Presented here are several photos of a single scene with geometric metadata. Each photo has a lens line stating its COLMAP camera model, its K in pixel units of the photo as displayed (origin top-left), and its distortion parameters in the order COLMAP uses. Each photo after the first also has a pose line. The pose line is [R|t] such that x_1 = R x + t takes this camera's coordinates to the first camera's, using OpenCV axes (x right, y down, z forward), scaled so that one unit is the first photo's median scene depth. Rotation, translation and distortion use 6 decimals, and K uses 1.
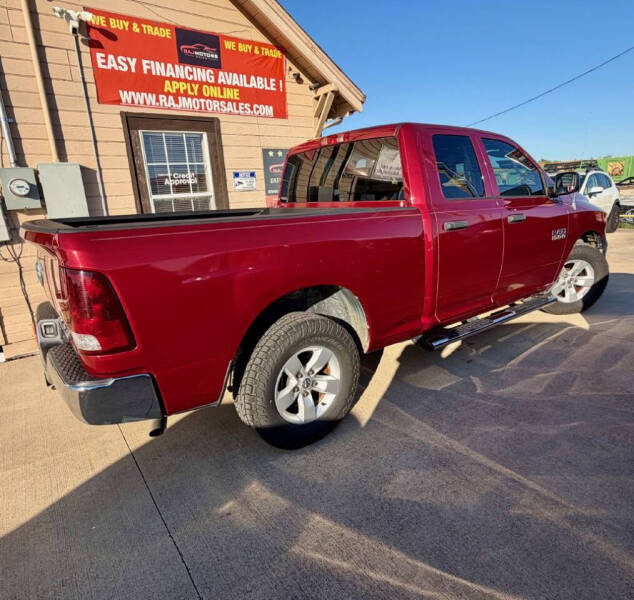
lens RADIAL K [[406.6, 0, 303.3], [0, 406.6, 300.3], [0, 0, 1]] dist [-0.000243, -0.000012]
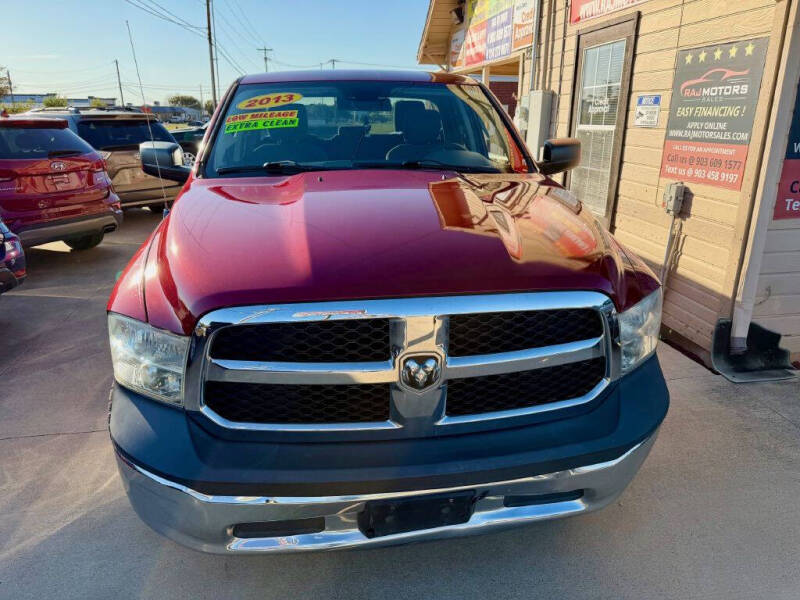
lens RADIAL K [[568.2, 0, 400.0], [0, 568.2, 300.0], [0, 0, 1]] dist [0.024192, -0.034433]
pose [[-0.467617, 0.325759, -0.821715, 0.897185], [-0.198578, 0.867137, 0.456772, -0.404509], [0.861337, 0.376769, -0.340799, 1.199676]]
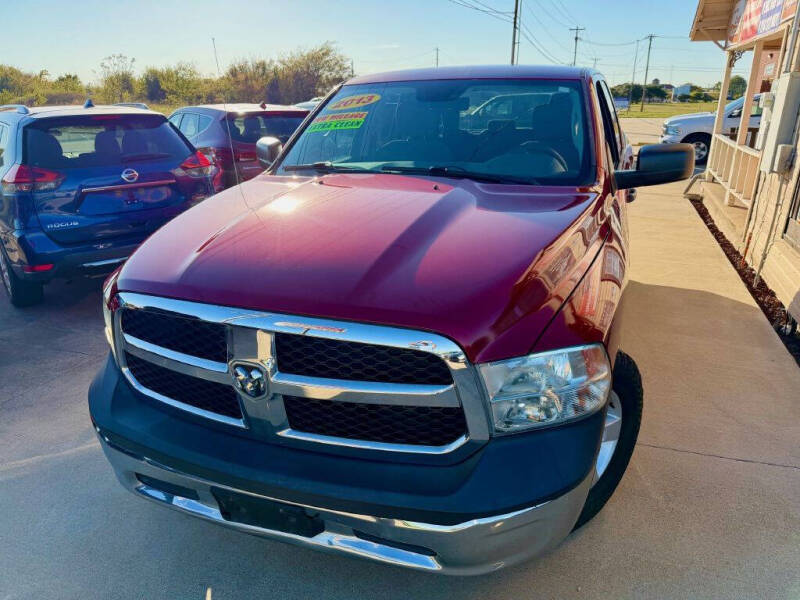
lens RADIAL K [[568.2, 0, 400.0], [0, 568.2, 300.0], [0, 0, 1]] dist [0.024192, -0.034433]
pose [[-0.831577, 0.245265, -0.498322, 0.724107], [-0.084281, 0.831101, 0.549697, -0.455383], [0.548977, 0.499115, -0.670454, 1.364089]]
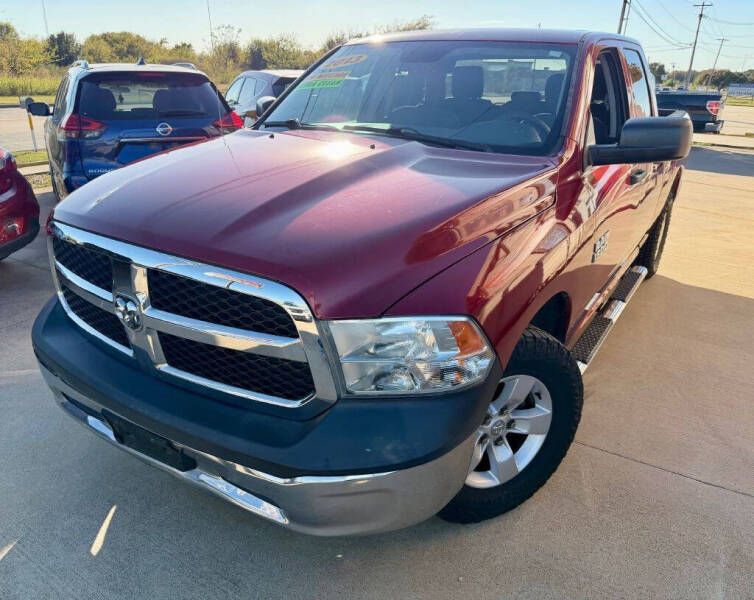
lens RADIAL K [[570.2, 0, 354.0], [0, 570.2, 290.8], [0, 0, 1]] dist [0.004666, -0.003239]
pose [[-0.936457, 0.157770, -0.313299, 0.620684], [-0.058824, 0.809867, 0.583657, -0.448507], [0.345814, 0.564999, -0.749125, 1.418777]]
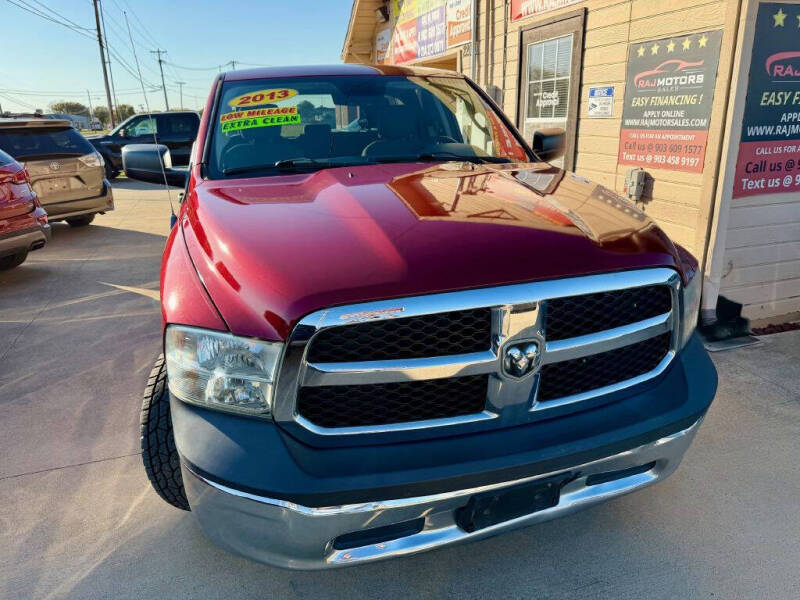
lens RADIAL K [[568.2, 0, 400.0], [0, 568.2, 300.0], [0, 0, 1]] dist [0.024192, -0.034433]
pose [[-0.321348, 0.353069, -0.878680, 0.932947], [-0.199341, 0.881881, 0.427257, -0.377357], [0.925742, 0.312455, -0.213010, 1.109879]]
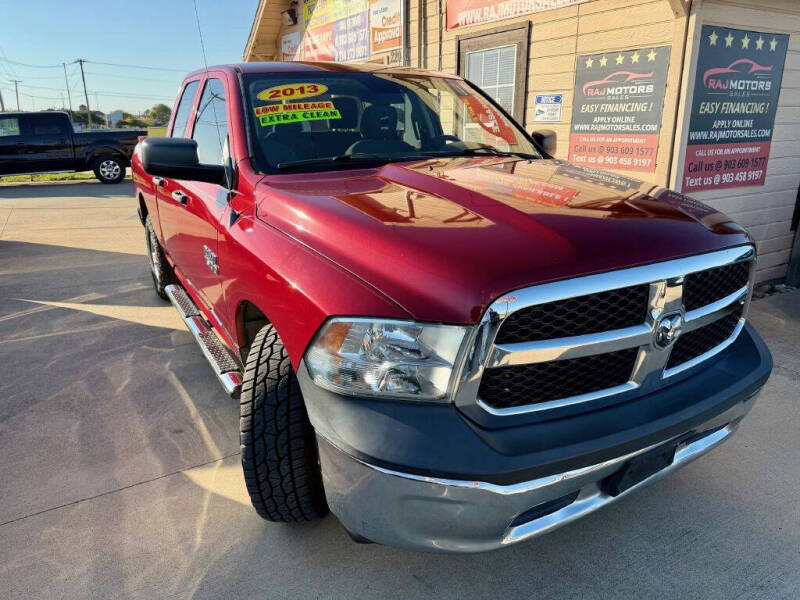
lens RADIAL K [[569.4, 0, 401.3], [0, 569.4, 296.3], [0, 0, 1]] dist [0.034387, -0.064192]
pose [[-0.106093, 0.346539, -0.932017, 0.981174], [-0.241873, 0.900161, 0.362227, -0.331778], [0.964491, 0.263859, -0.011682, 0.955542]]
